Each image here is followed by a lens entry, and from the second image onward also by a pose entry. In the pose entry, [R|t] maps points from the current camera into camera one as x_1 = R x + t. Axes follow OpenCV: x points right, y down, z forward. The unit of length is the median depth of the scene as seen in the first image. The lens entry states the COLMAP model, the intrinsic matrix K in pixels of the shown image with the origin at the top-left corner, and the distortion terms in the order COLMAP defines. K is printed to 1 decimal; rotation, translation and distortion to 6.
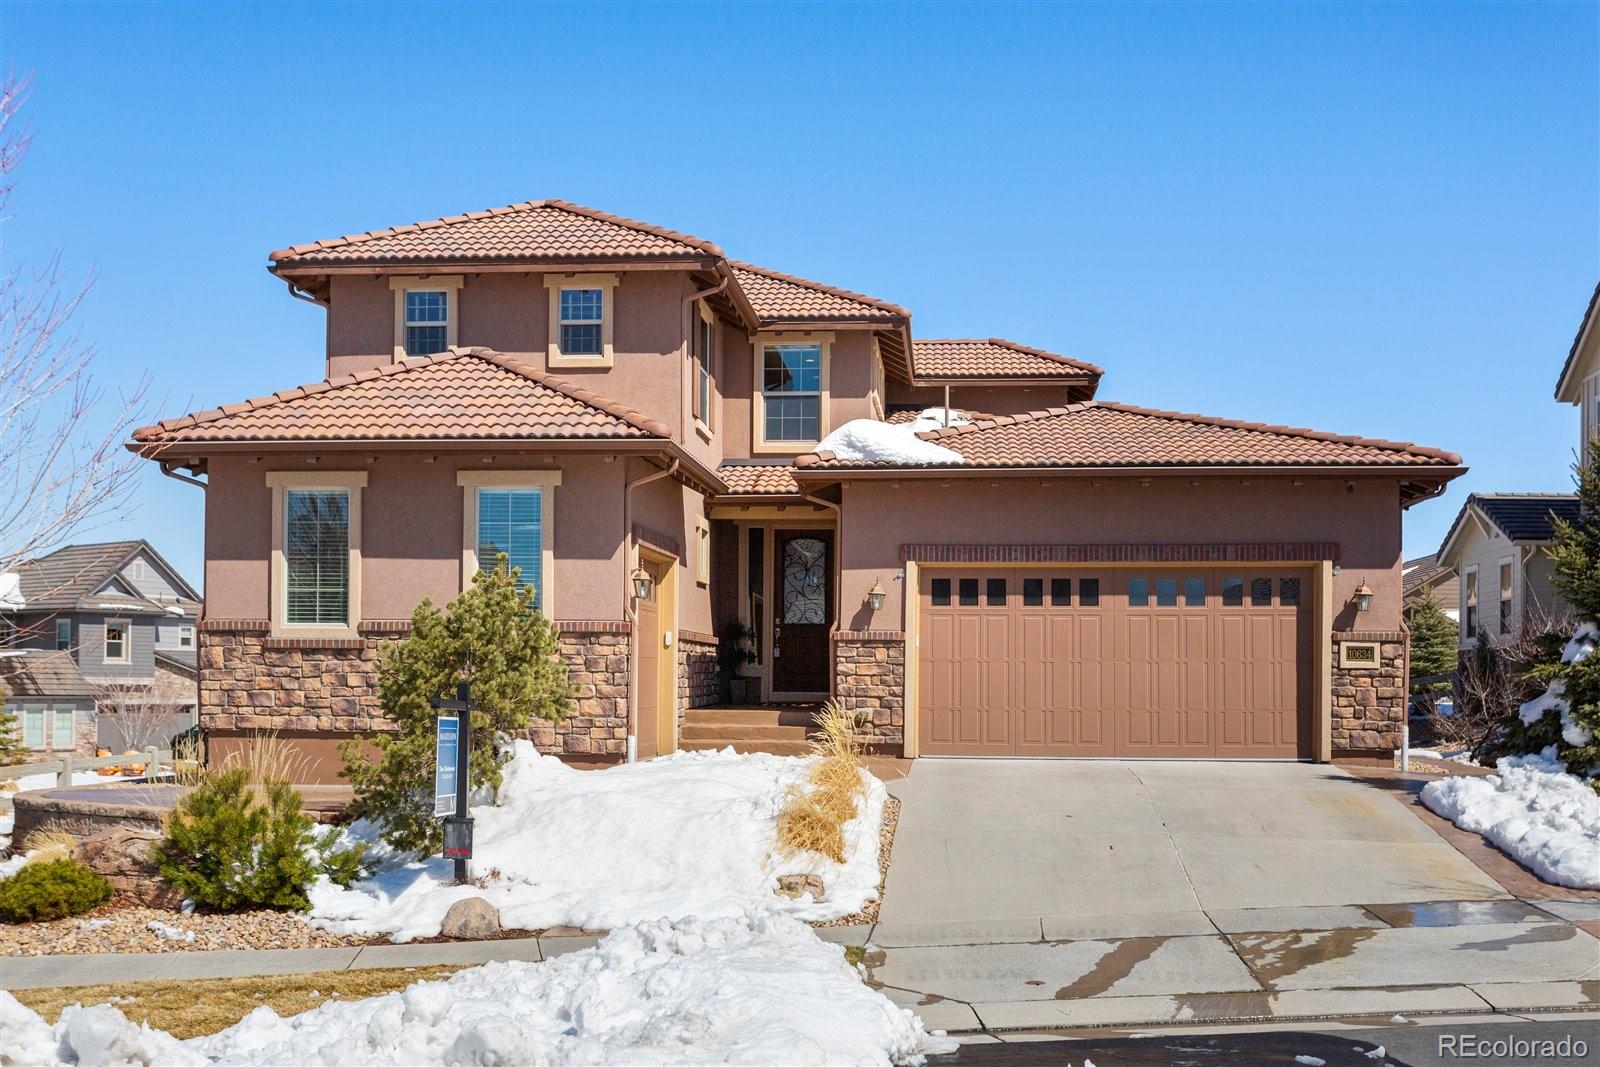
lens RADIAL K [[2035.3, 0, 799.8], [0, 2035.3, 626.5], [0, 0, 1]] dist [0.004621, 0.019414]
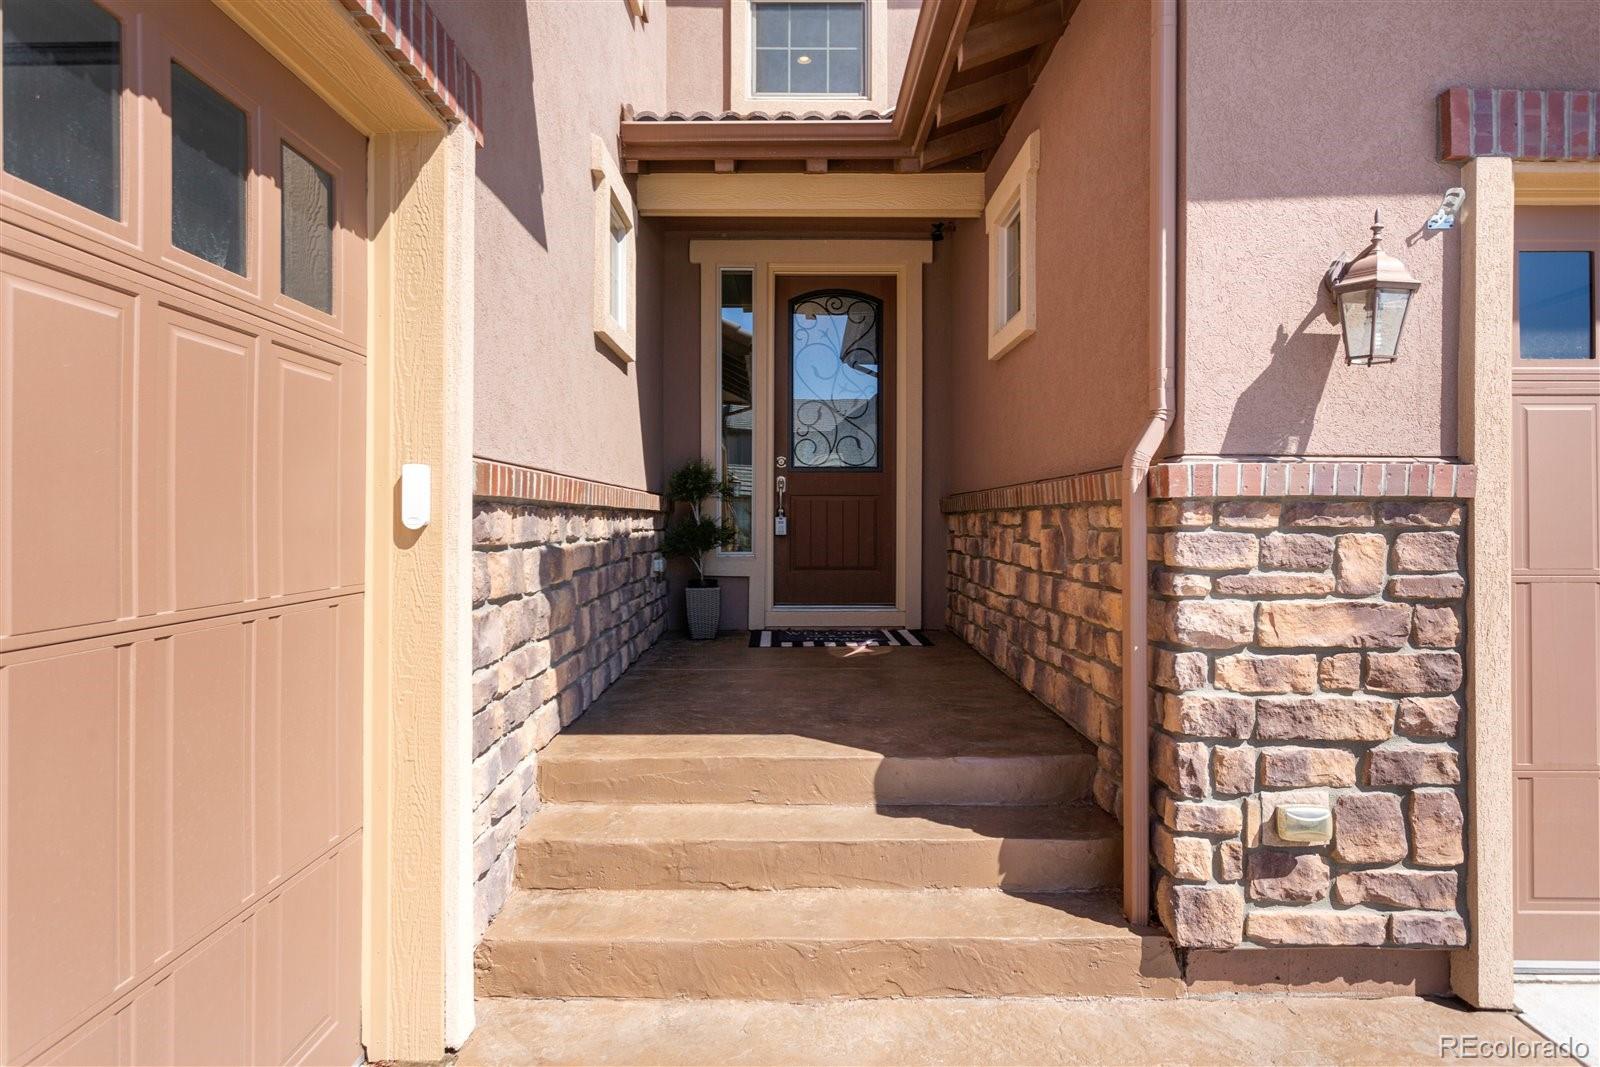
lens RADIAL K [[838.9, 0, 779.9], [0, 838.9, 508.1], [0, 0, 1]] dist [-0.000858, -0.000295]
pose [[0.994917, -0.005358, 0.100551, -0.036736], [0.003762, 0.999864, 0.016053, 0.006167], [-0.100623, -0.015593, 0.994802, 0.928185]]
